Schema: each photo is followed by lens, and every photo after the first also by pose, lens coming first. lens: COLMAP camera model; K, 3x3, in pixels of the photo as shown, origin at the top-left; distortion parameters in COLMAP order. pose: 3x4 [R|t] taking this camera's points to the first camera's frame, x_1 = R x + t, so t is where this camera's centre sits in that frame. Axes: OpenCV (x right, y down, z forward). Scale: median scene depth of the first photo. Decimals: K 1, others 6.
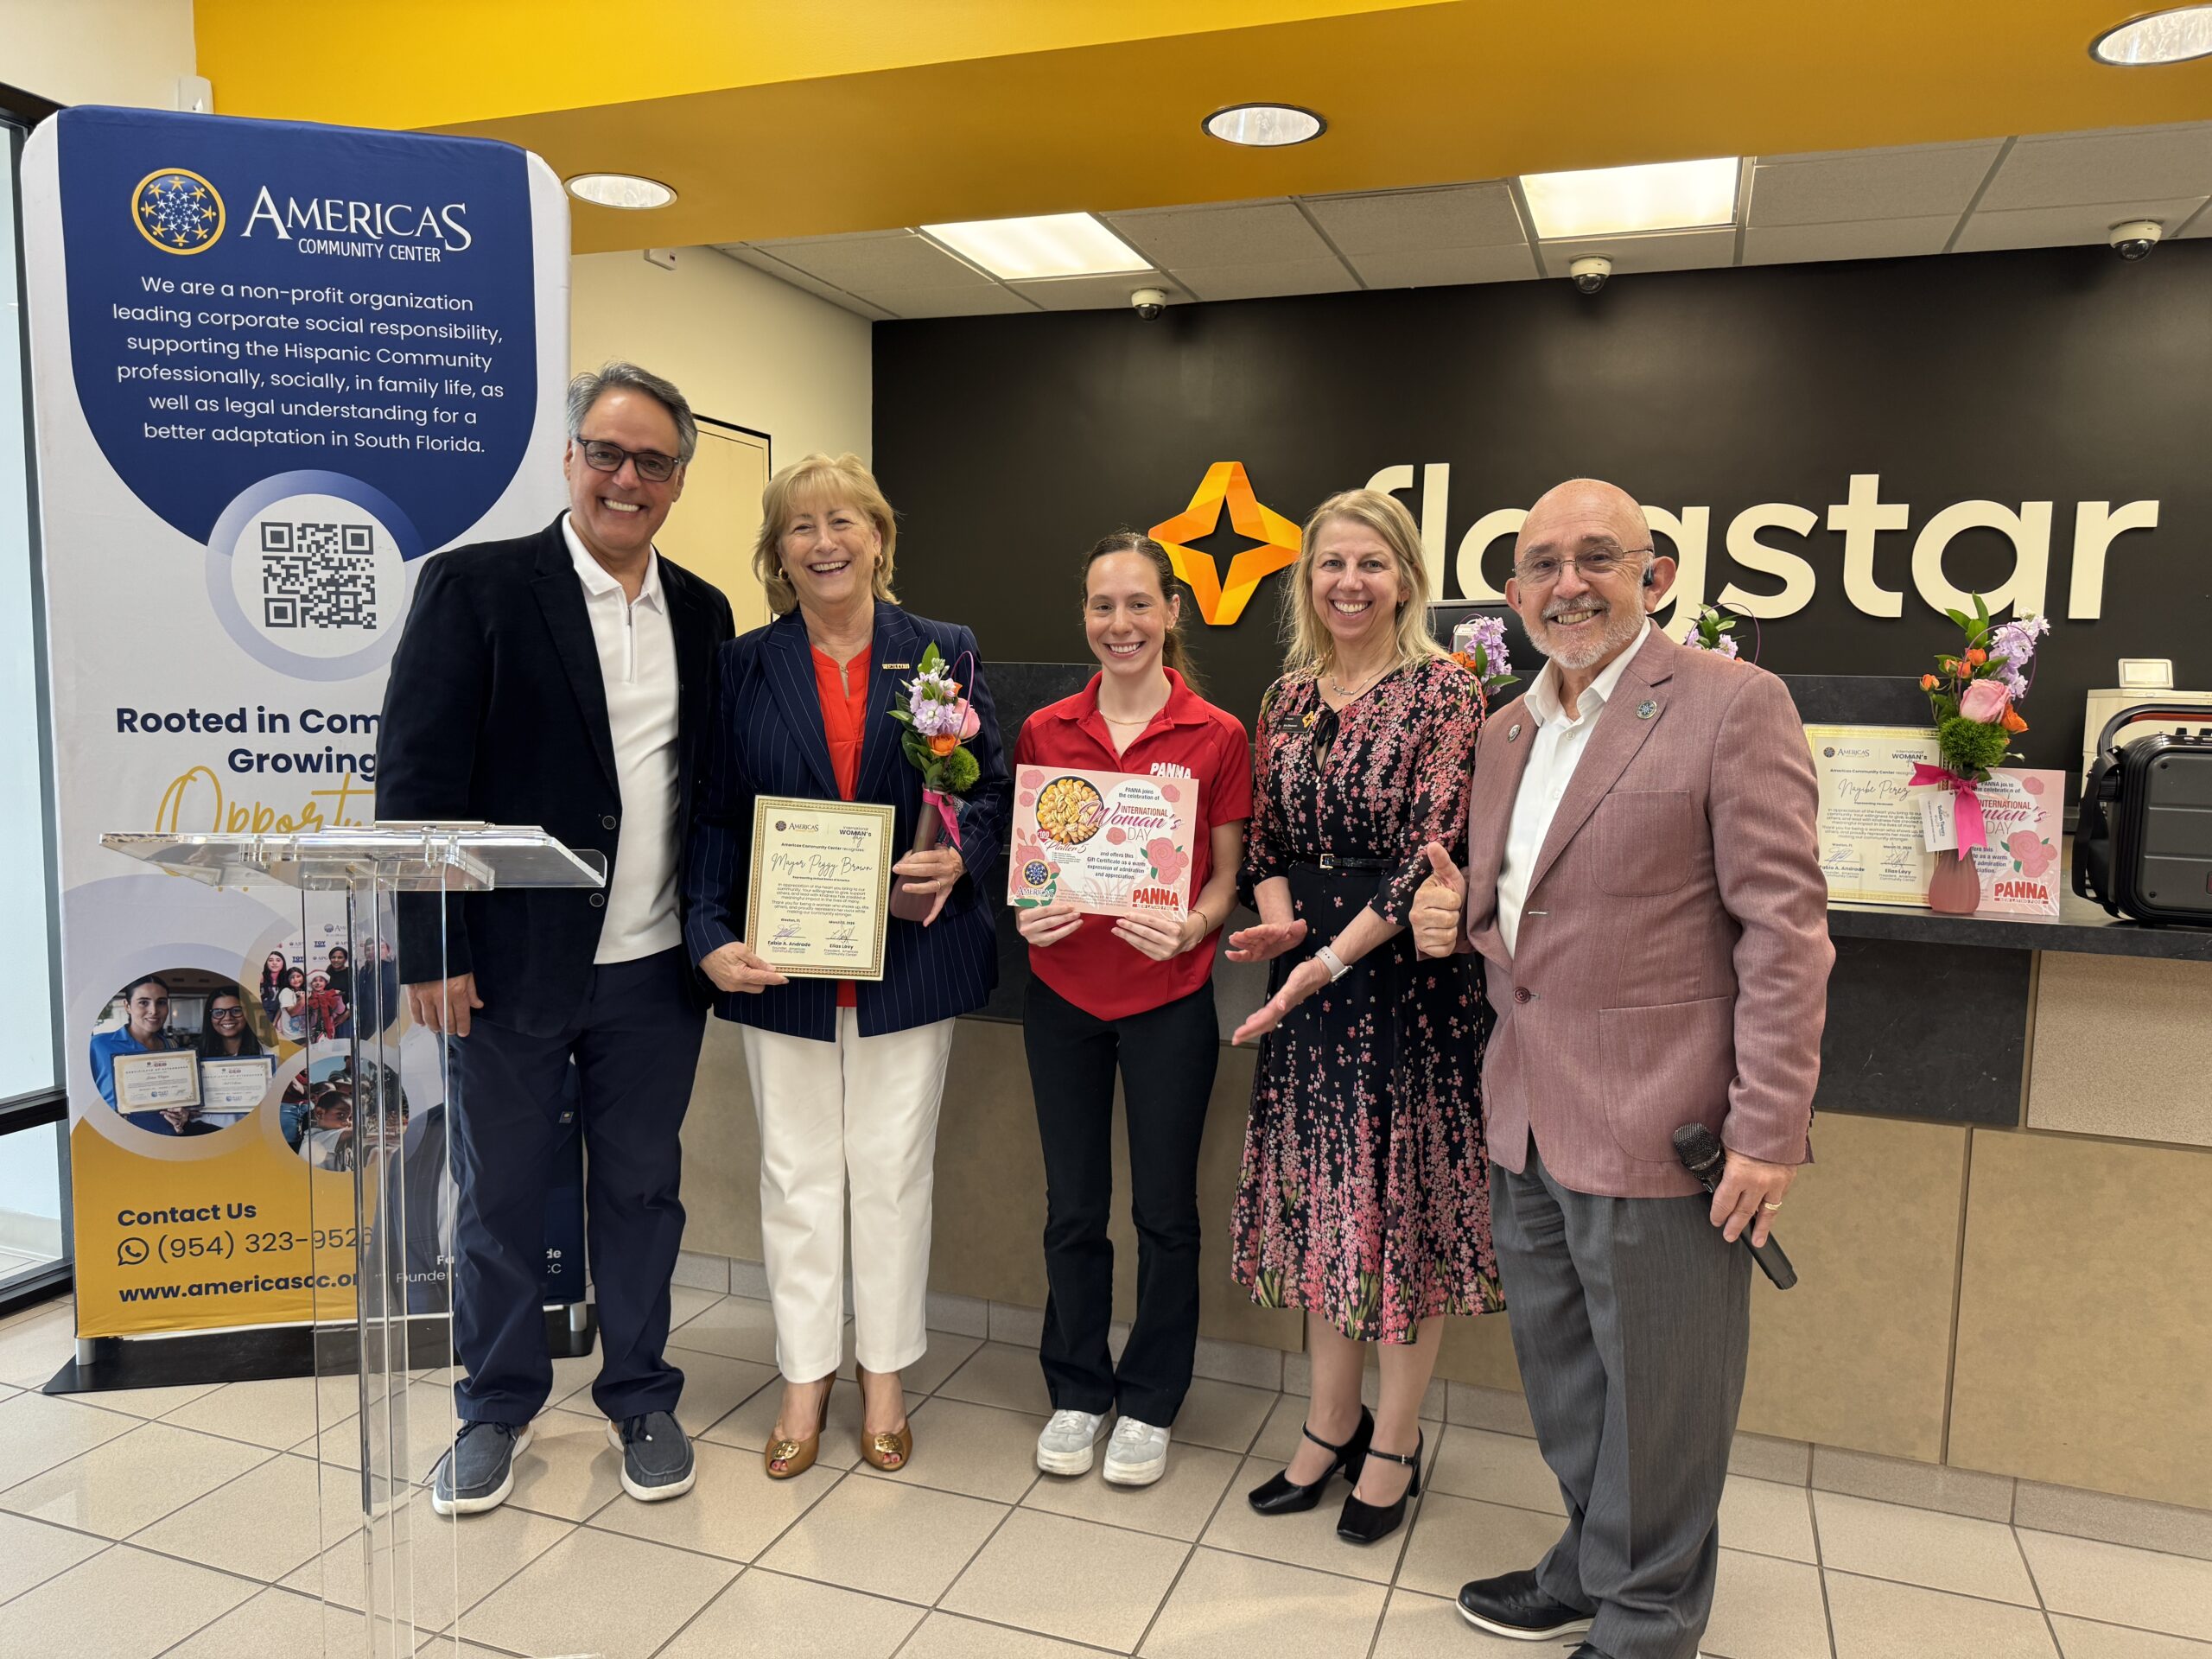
lens RADIAL K [[1589.1, 0, 1093.9], [0, 1589.1, 827.9], [0, 0, 1]] dist [0.020330, -0.023880]
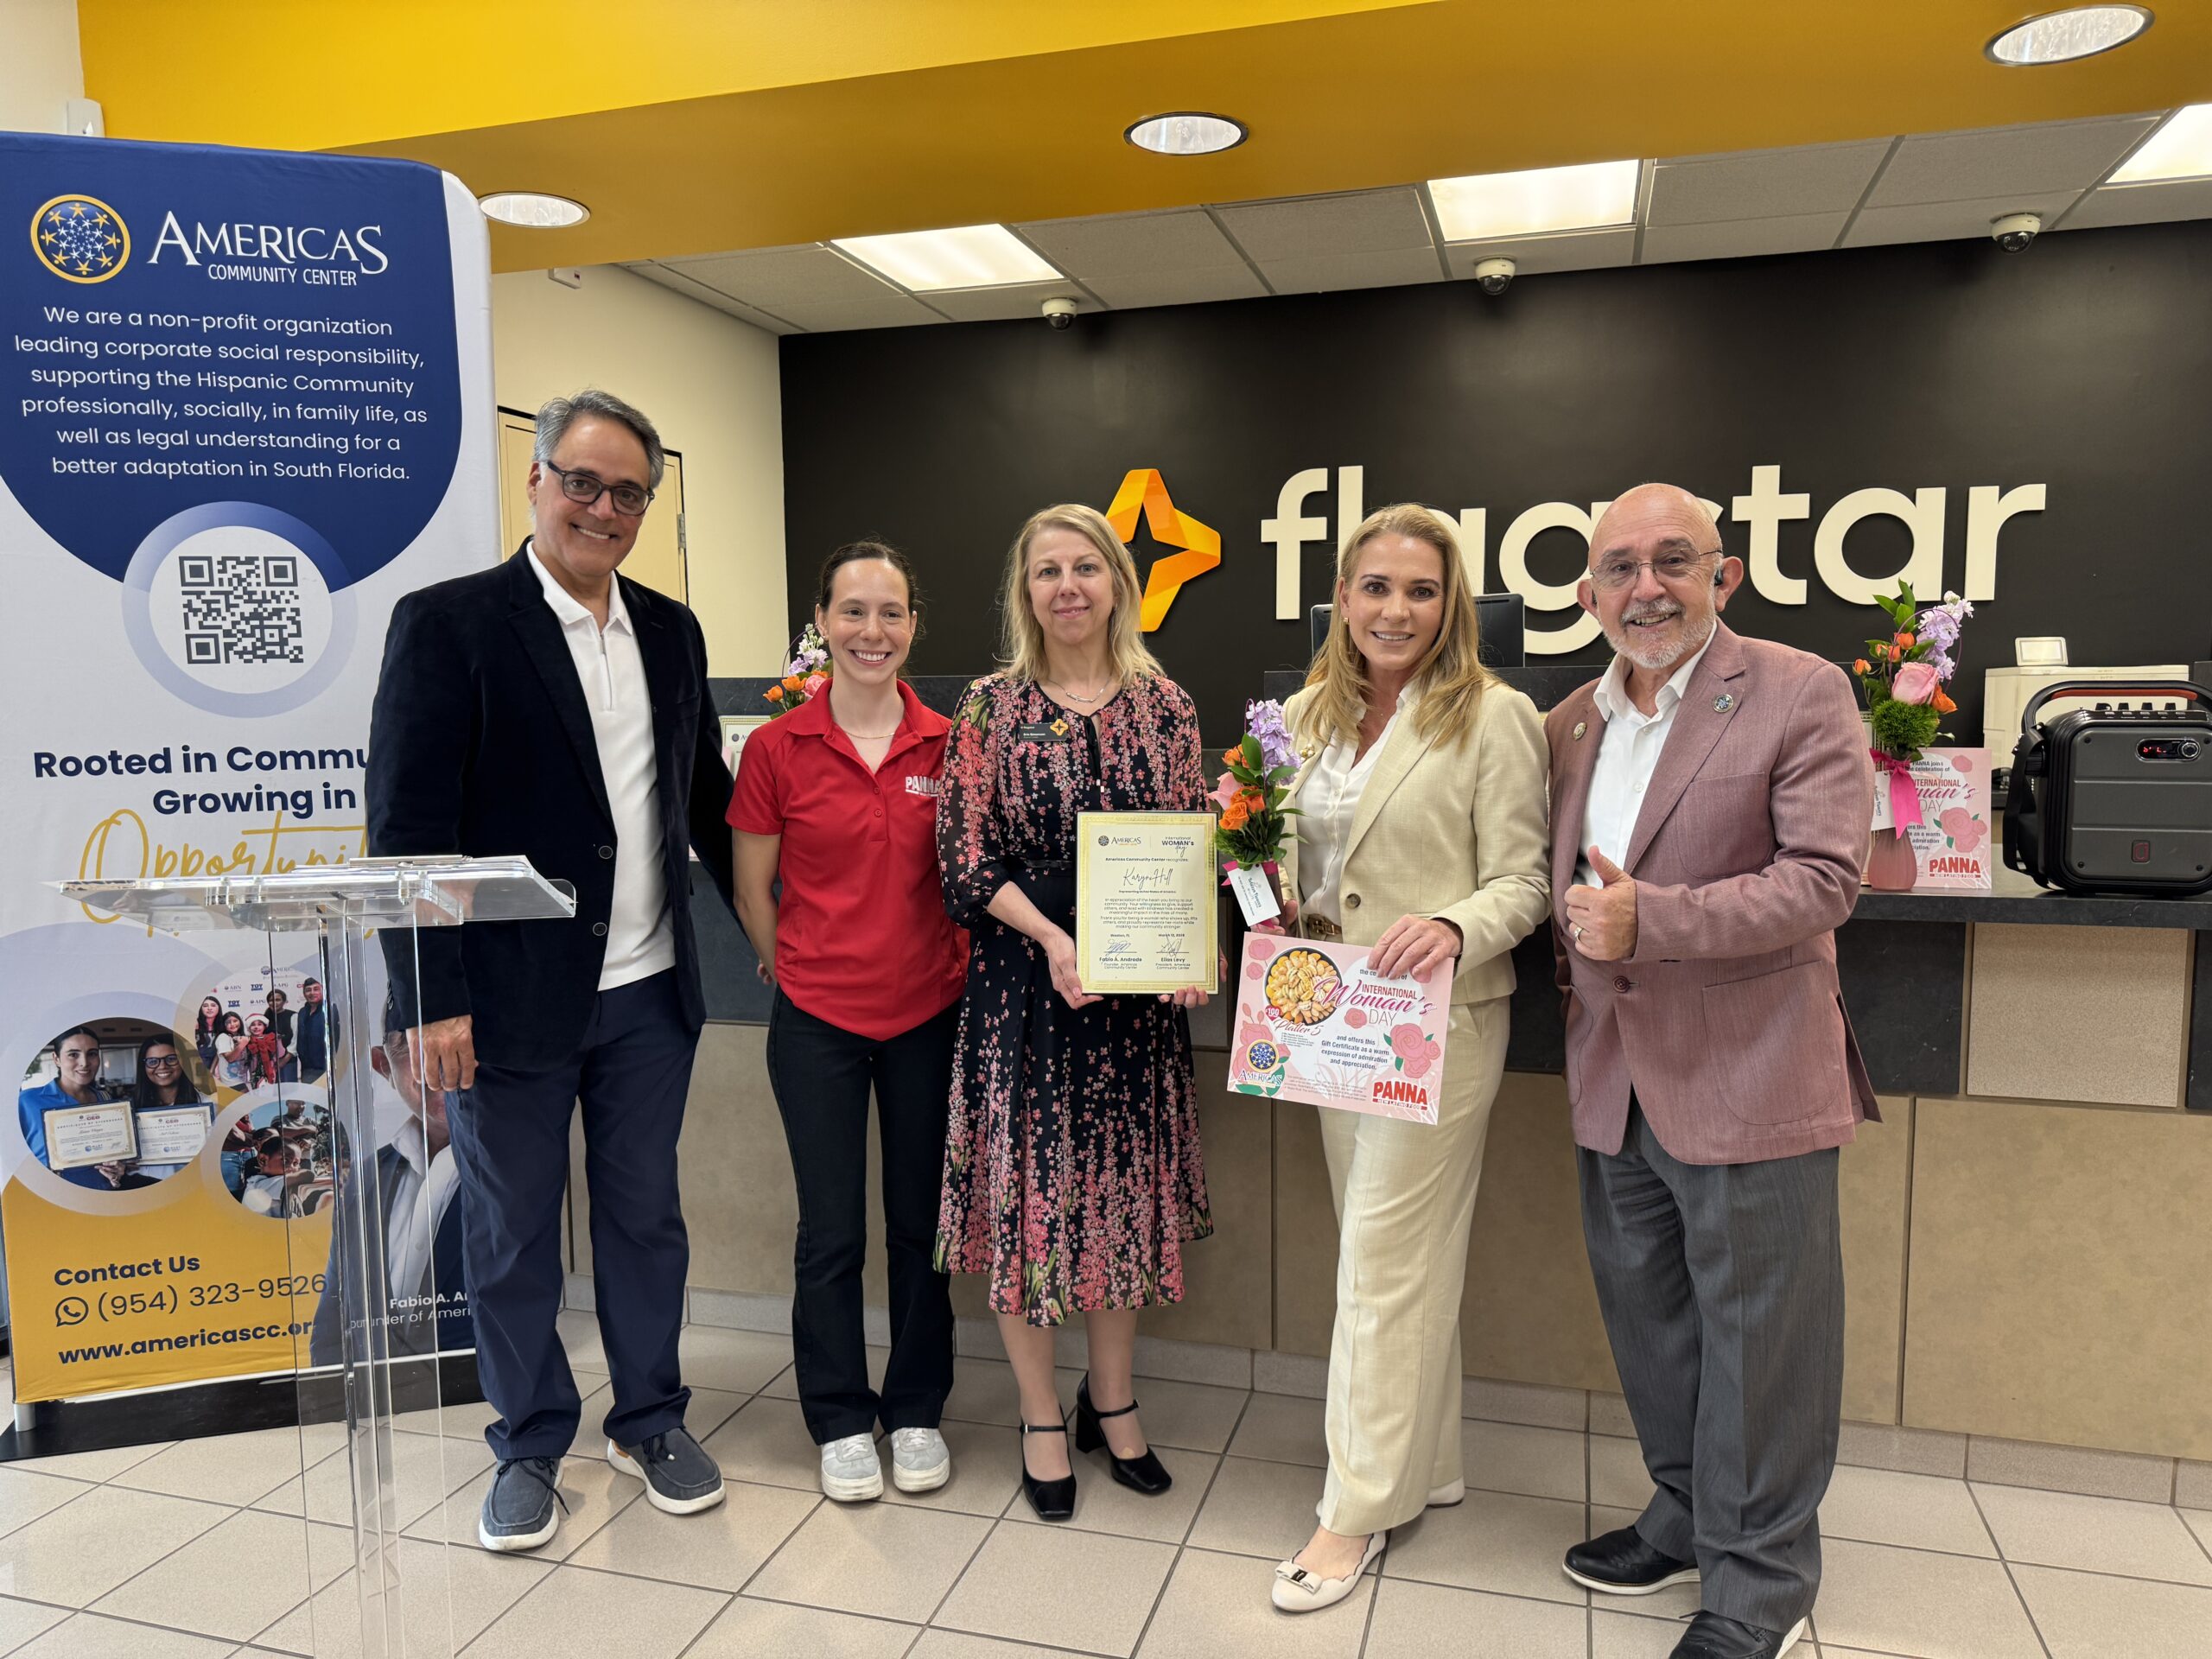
lens RADIAL K [[1589.1, 0, 1084.9], [0, 1589.1, 840.5], [0, 0, 1]] dist [0.020330, -0.023880]
pose [[0.997940, -0.037227, 0.052253, -0.027364], [0.037118, 0.999306, 0.003041, -0.000940], [-0.052330, -0.001095, 0.998629, -0.001380]]
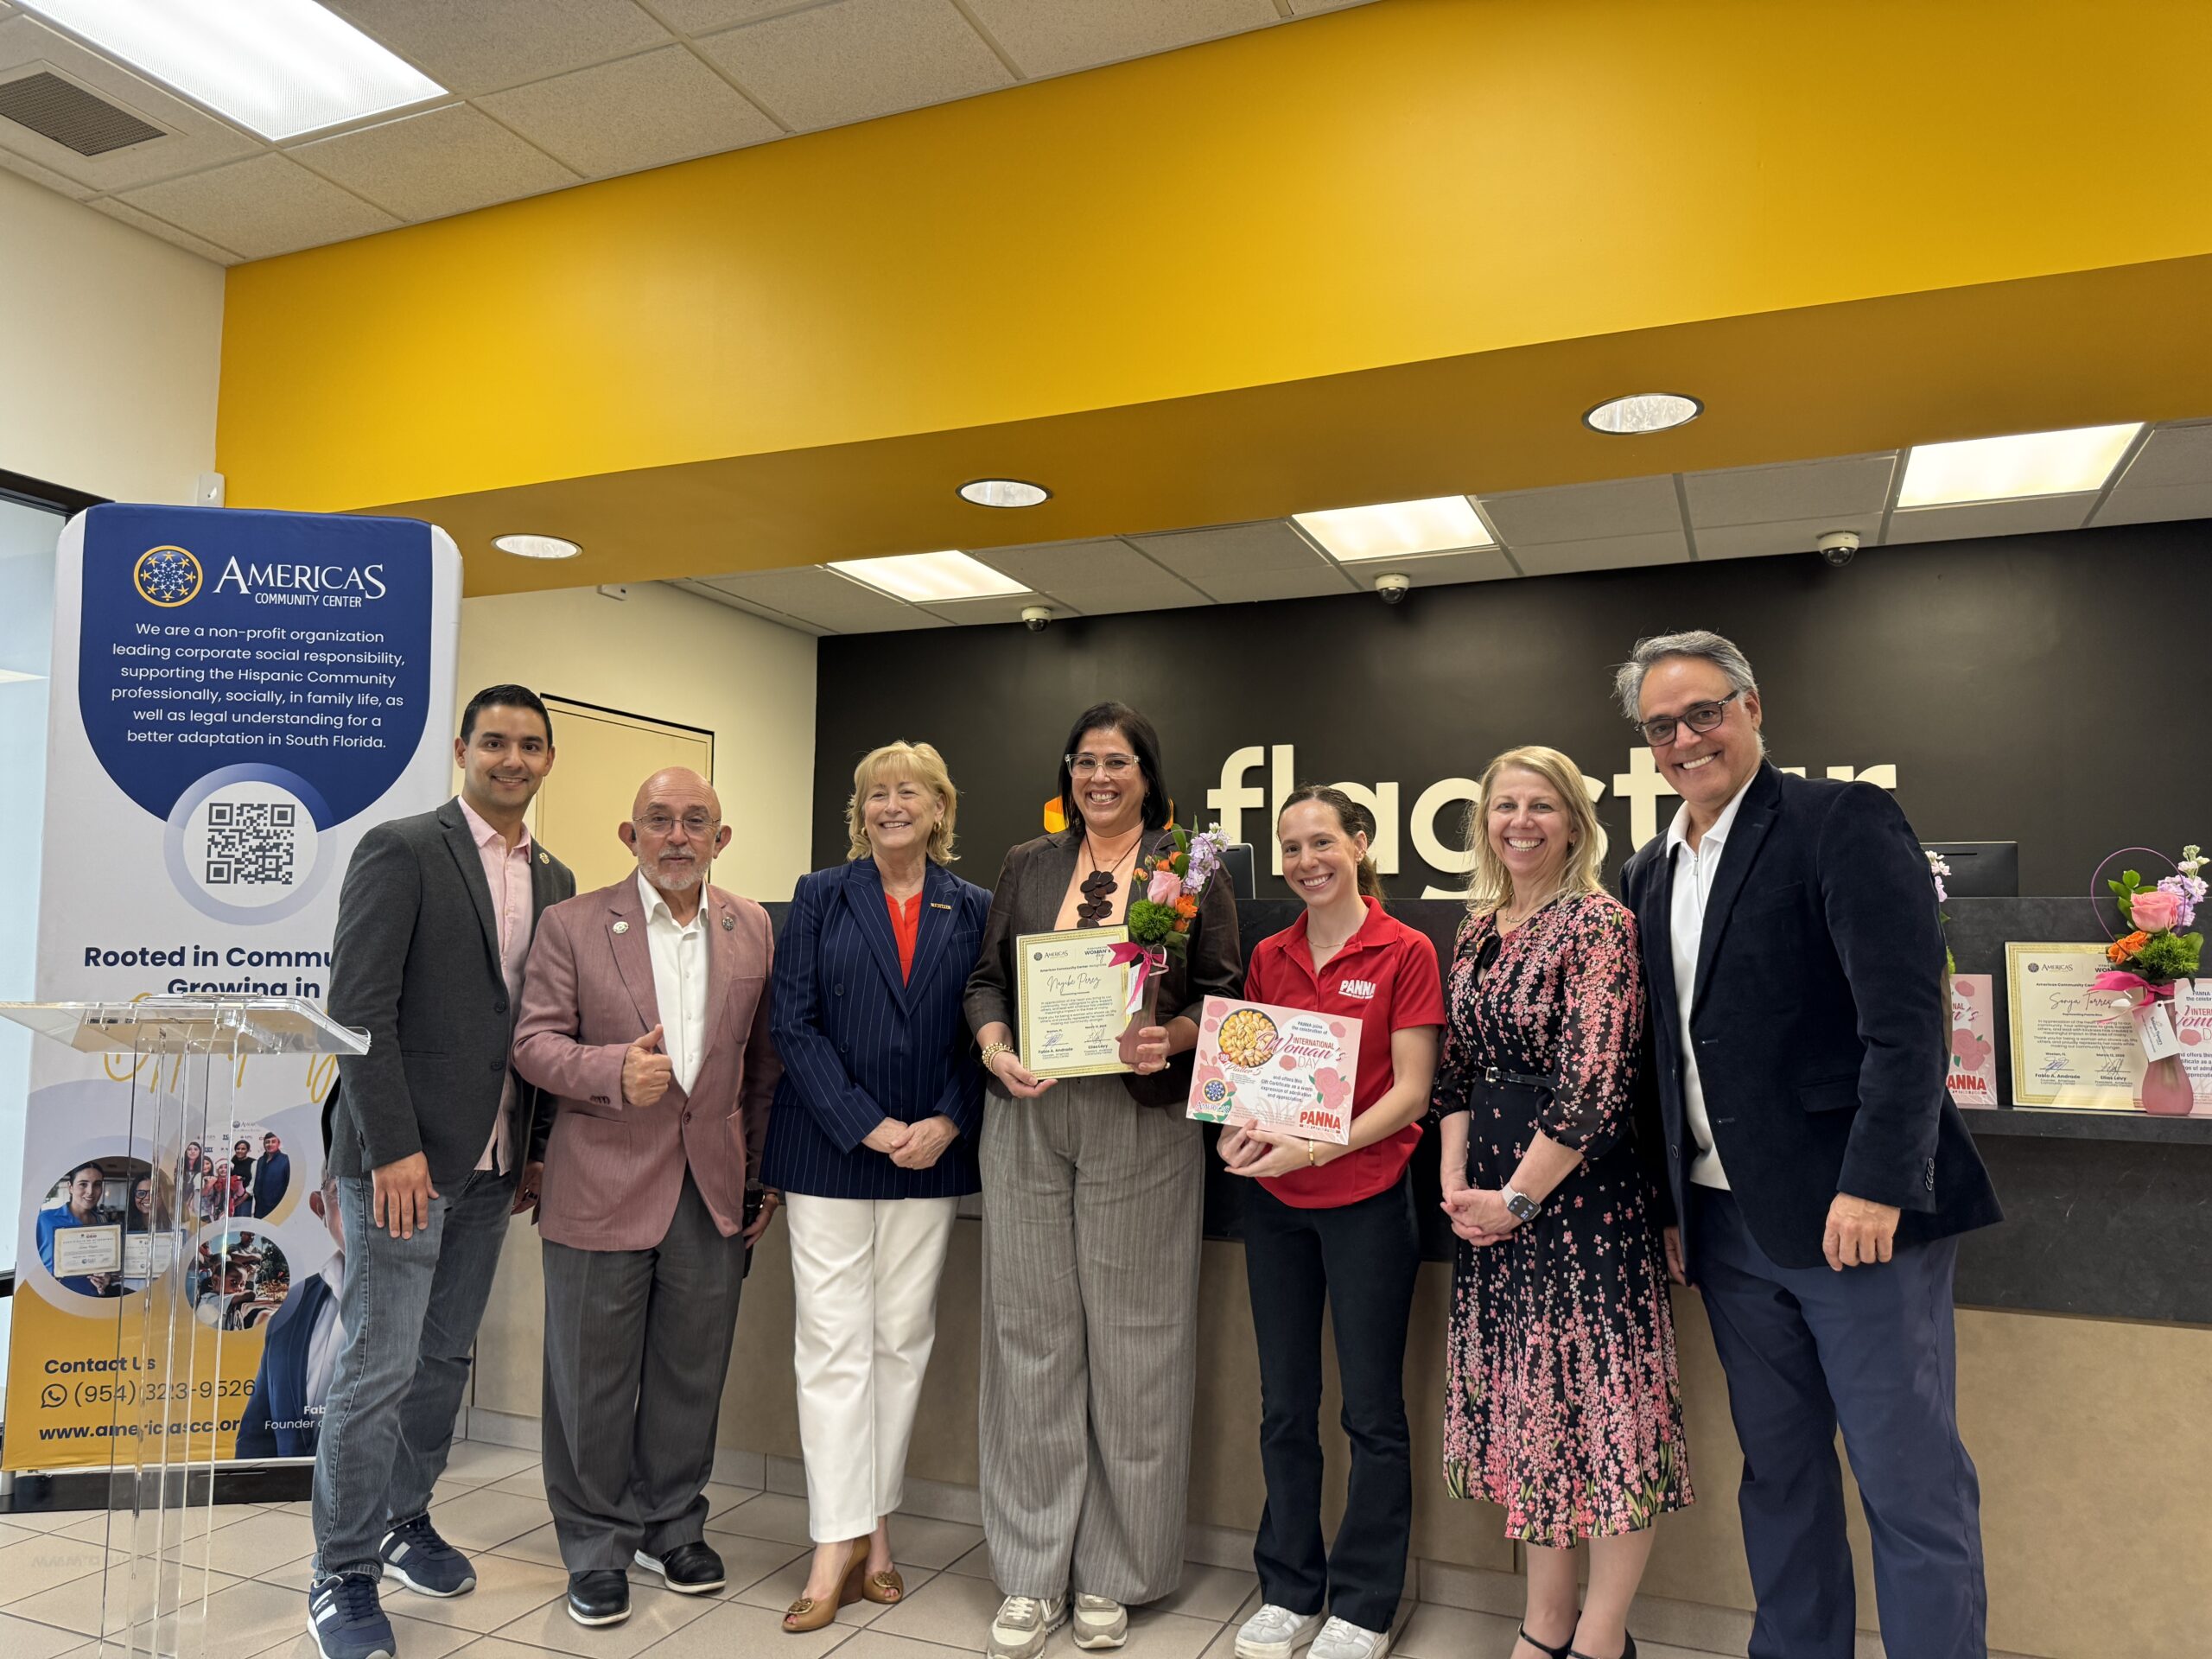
lens RADIAL K [[1589.1, 0, 1090.6], [0, 1589.1, 825.3], [0, 0, 1]] dist [0.020330, -0.023880]
pose [[0.998448, -0.015842, -0.053391, 0.257644], [0.005935, 0.983496, -0.180831, 0.063727], [0.055375, 0.180234, 0.982064, -0.226127]]
